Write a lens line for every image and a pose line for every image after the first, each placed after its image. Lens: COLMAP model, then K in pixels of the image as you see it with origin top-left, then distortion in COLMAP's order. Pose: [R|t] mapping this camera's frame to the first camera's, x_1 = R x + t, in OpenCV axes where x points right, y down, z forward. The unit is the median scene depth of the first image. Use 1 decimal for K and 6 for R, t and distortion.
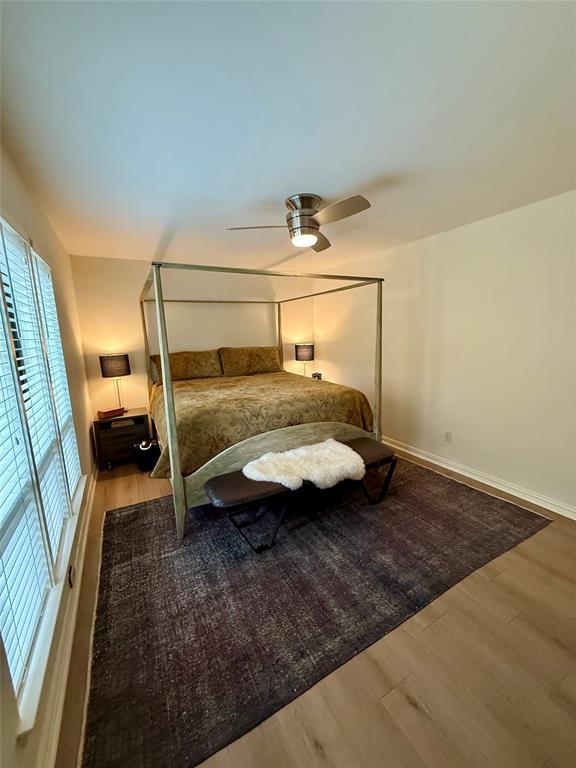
lens RADIAL K [[303.9, 0, 285.5], [0, 303.9, 383.6], [0, 0, 1]] dist [-0.001679, 0.000629]
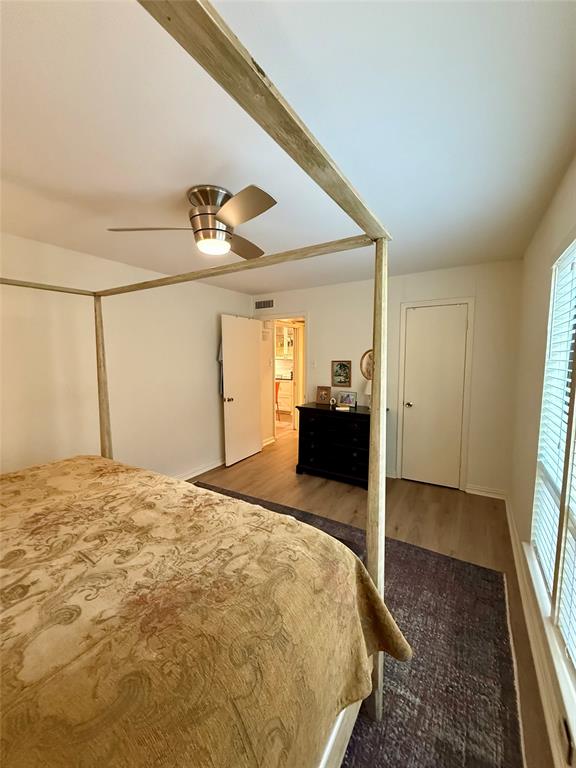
lens RADIAL K [[303.9, 0, 290.6], [0, 303.9, 383.1], [0, 0, 1]] dist [-0.001679, 0.000629]
pose [[-0.505904, -0.055618, 0.860795, -0.660182], [0.160887, 0.974324, 0.157509, -0.200817], [-0.847453, 0.218175, -0.483966, 1.171527]]
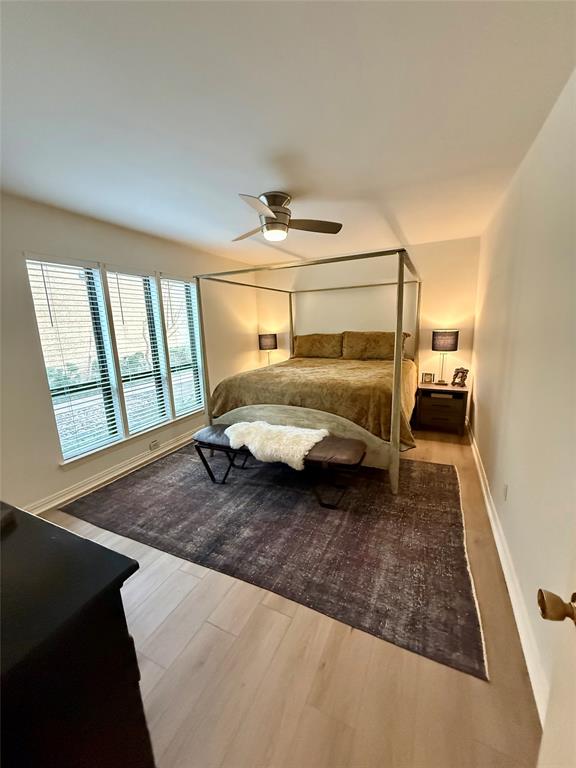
lens RADIAL K [[303.9, 0, 289.2], [0, 303.9, 383.5], [0, 0, 1]] dist [-0.001679, 0.000629]
pose [[0.586931, 0.168922, -0.791819, 0.942748], [-0.118394, 0.985387, 0.122458, -0.079059], [0.800934, 0.021872, 0.598354, 0.366779]]
